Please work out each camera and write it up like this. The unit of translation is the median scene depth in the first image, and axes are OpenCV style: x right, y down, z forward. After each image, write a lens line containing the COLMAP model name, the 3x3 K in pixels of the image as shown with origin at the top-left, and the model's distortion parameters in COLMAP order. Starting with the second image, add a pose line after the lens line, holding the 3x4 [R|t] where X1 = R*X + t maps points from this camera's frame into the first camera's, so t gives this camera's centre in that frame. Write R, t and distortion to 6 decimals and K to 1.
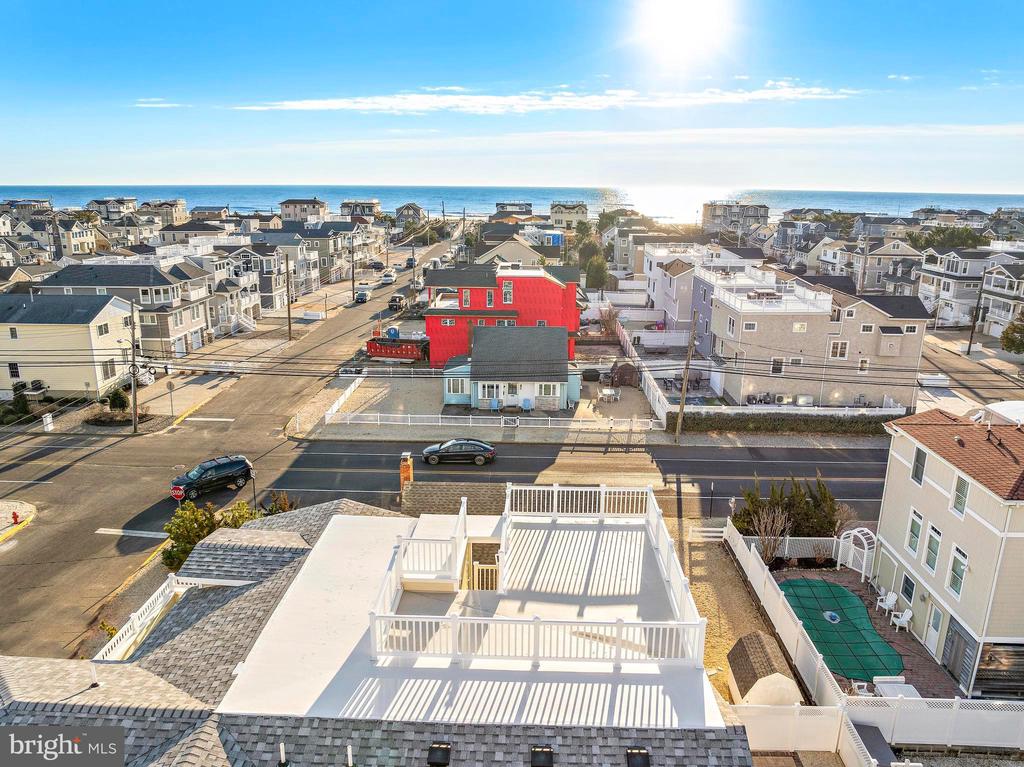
lens RADIAL K [[725.8, 0, 512.0], [0, 725.8, 383.5], [0, 0, 1]] dist [-0.039913, 0.012532]
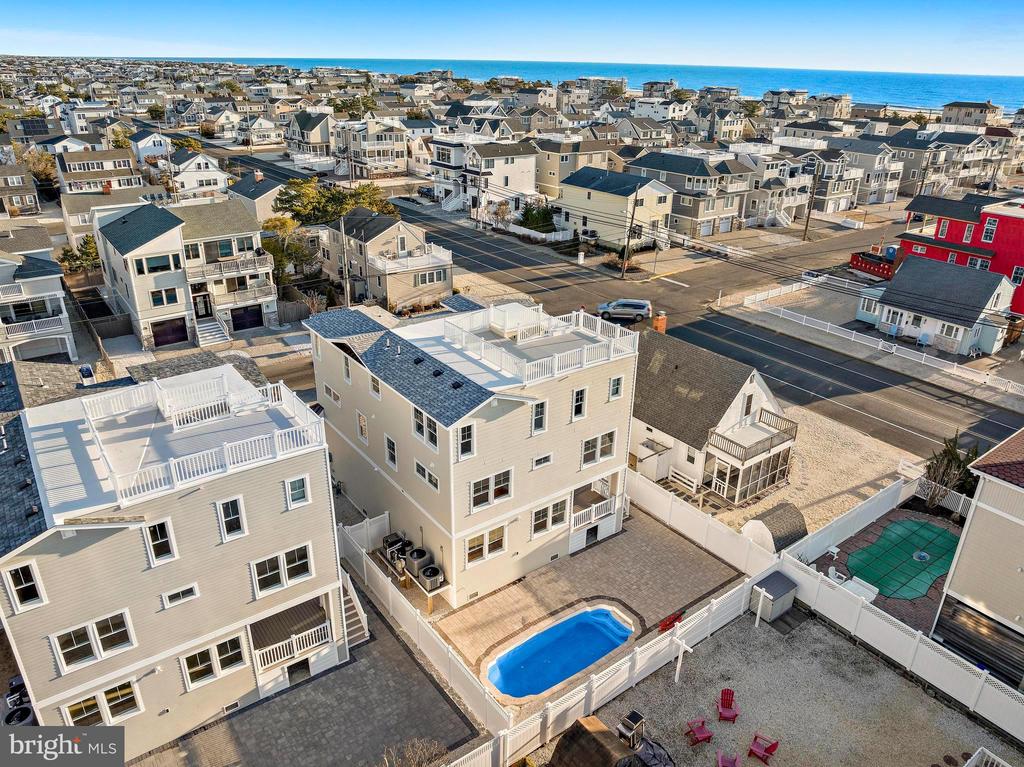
lens RADIAL K [[725.8, 0, 512.0], [0, 725.8, 383.5], [0, 0, 1]] dist [-0.039913, 0.012532]
pose [[0.624379, 0.323782, -0.710856, 0.318490], [-0.219116, 0.946107, 0.238474, -0.020613], [0.749759, 0.006861, 0.661675, -0.085057]]
